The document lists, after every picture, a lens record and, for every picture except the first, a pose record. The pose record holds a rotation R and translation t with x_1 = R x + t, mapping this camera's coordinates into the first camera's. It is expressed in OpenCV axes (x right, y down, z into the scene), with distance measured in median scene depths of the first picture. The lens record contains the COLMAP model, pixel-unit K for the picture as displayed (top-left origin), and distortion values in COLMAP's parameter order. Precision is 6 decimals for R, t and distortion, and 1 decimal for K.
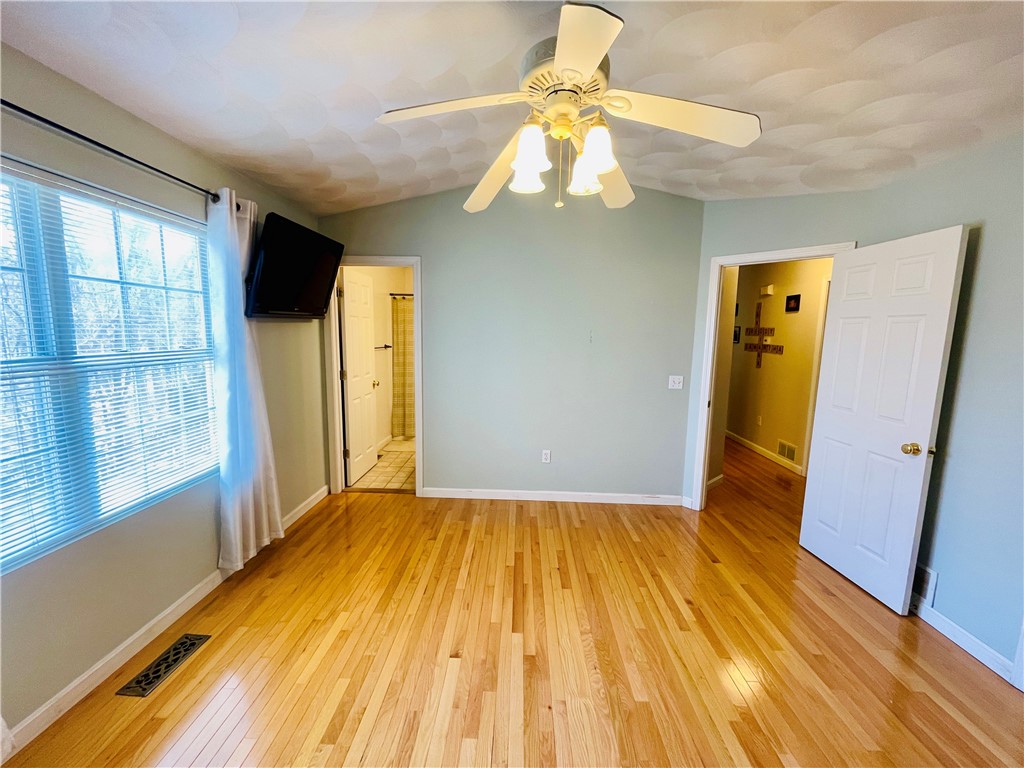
lens RADIAL K [[418.0, 0, 506.0], [0, 418.0, 386.7], [0, 0, 1]] dist [-0.002205, 0.000003]
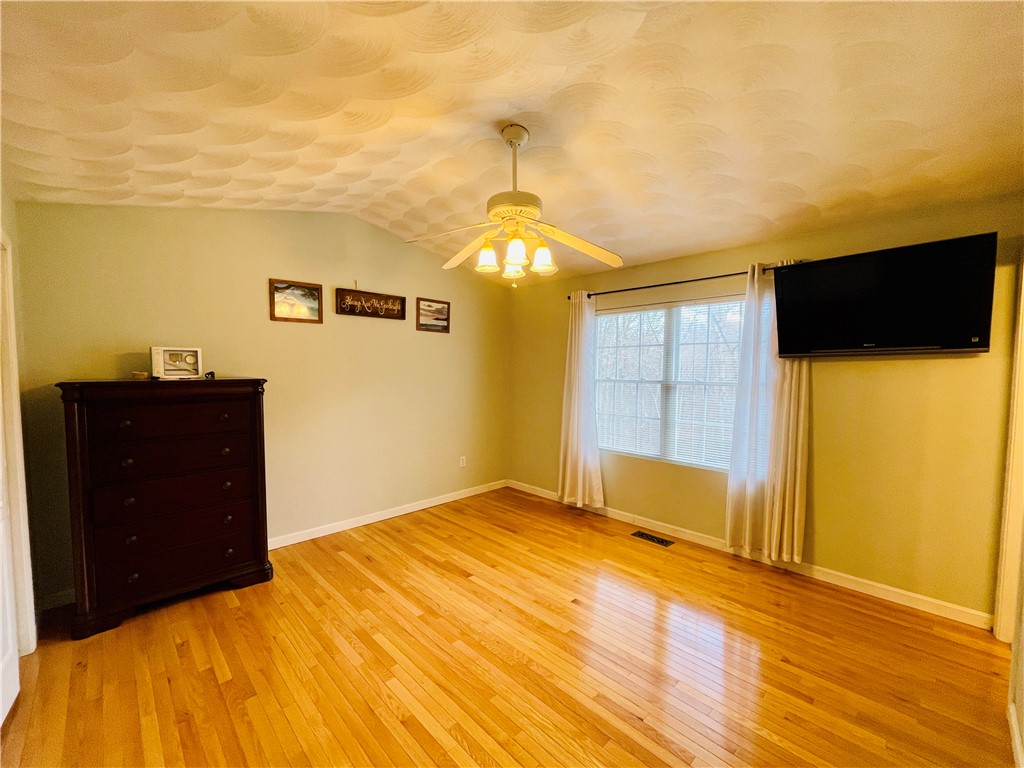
lens RADIAL K [[418.0, 0, 506.0], [0, 418.0, 386.7], [0, 0, 1]] dist [-0.002205, 0.000003]
pose [[-0.686469, 0.017957, -0.726937, 0.794733], [-0.110816, 0.985435, 0.128990, -0.158889], [0.718665, 0.169104, -0.674481, 1.279221]]
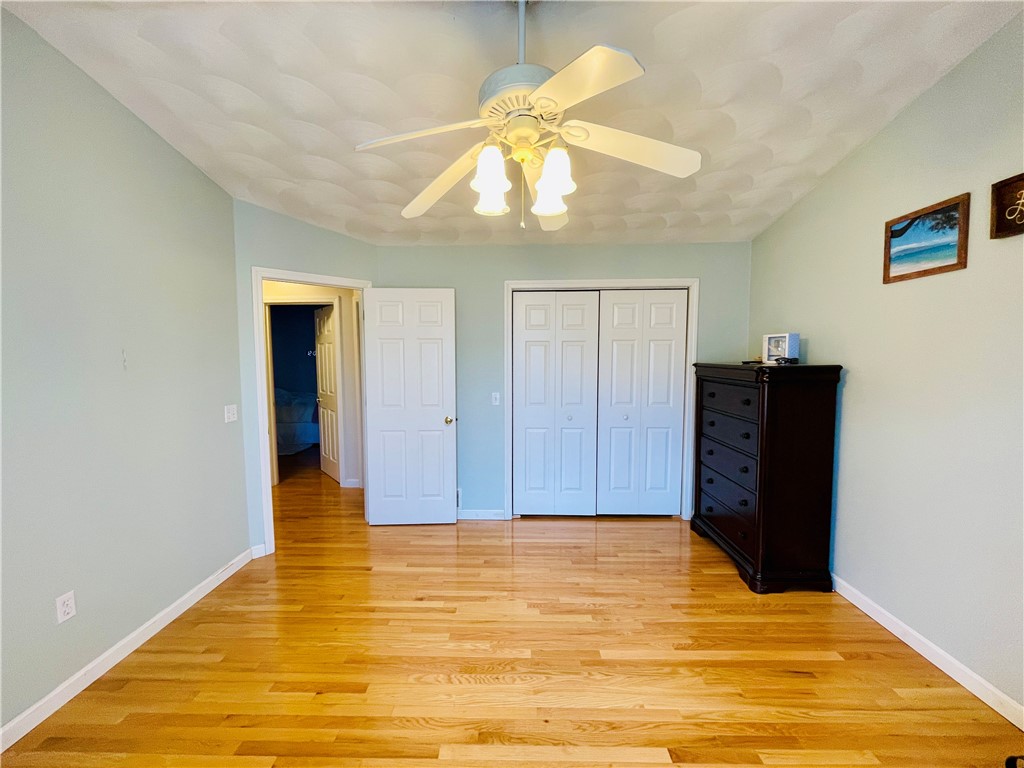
lens RADIAL K [[418.0, 0, 506.0], [0, 418.0, 386.7], [0, 0, 1]] dist [-0.002205, 0.000003]
pose [[-0.025954, -0.096204, 0.995023, -0.551091], [0.136537, 0.985690, 0.098863, -0.095408], [-0.990295, 0.138423, -0.012447, 0.669424]]
